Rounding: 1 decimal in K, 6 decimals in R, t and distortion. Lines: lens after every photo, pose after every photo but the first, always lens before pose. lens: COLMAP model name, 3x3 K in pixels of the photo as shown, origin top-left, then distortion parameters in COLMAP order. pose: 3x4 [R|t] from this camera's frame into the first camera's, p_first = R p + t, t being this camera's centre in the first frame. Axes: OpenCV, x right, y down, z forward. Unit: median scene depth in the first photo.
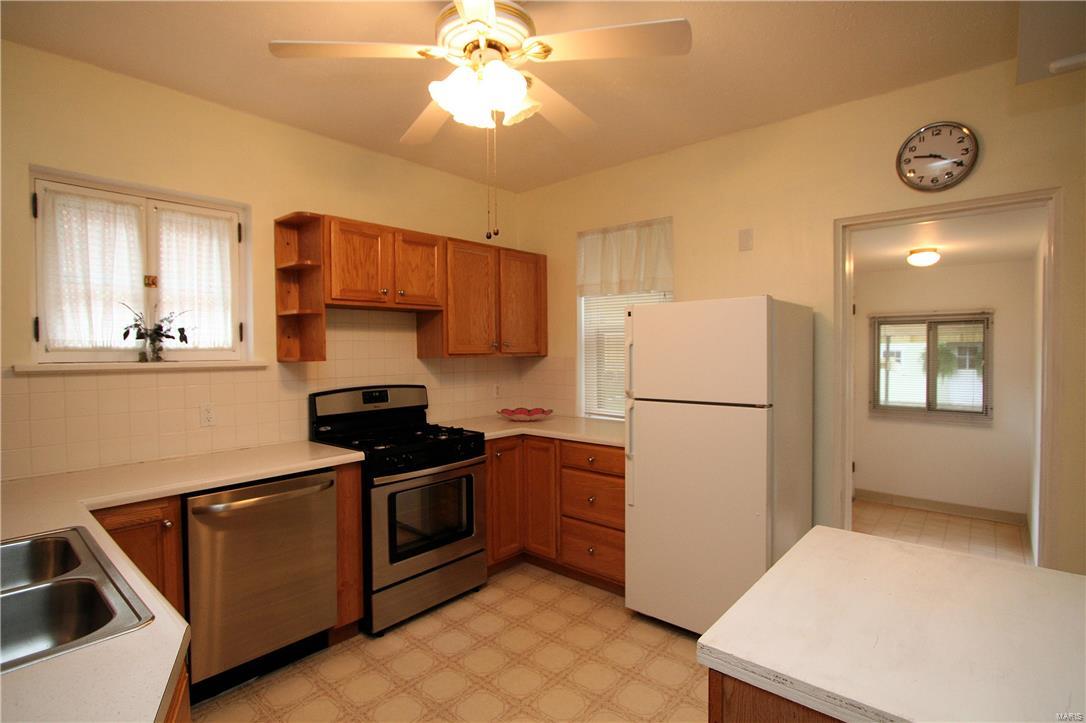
lens RADIAL K [[515.0, 0, 542.1], [0, 515.0, 357.4], [0, 0, 1]] dist [-0.011956, -0.000355]
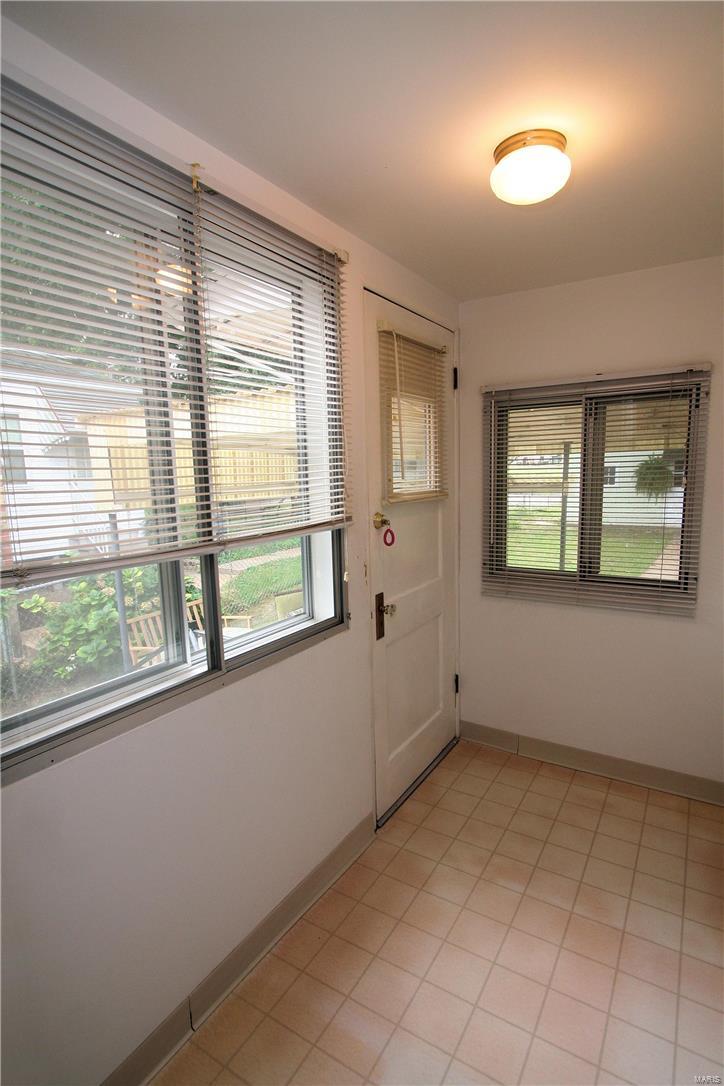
lens RADIAL K [[534.2, 0, 361.6], [0, 534.2, 552.6], [0, 0, 1]] dist [-0.008378, -0.000280]
pose [[0.987934, -0.046729, 0.147658, 0.484769], [0.027122, 0.990864, 0.132108, 0.002451], [-0.152482, -0.126509, 0.980176, 0.545248]]
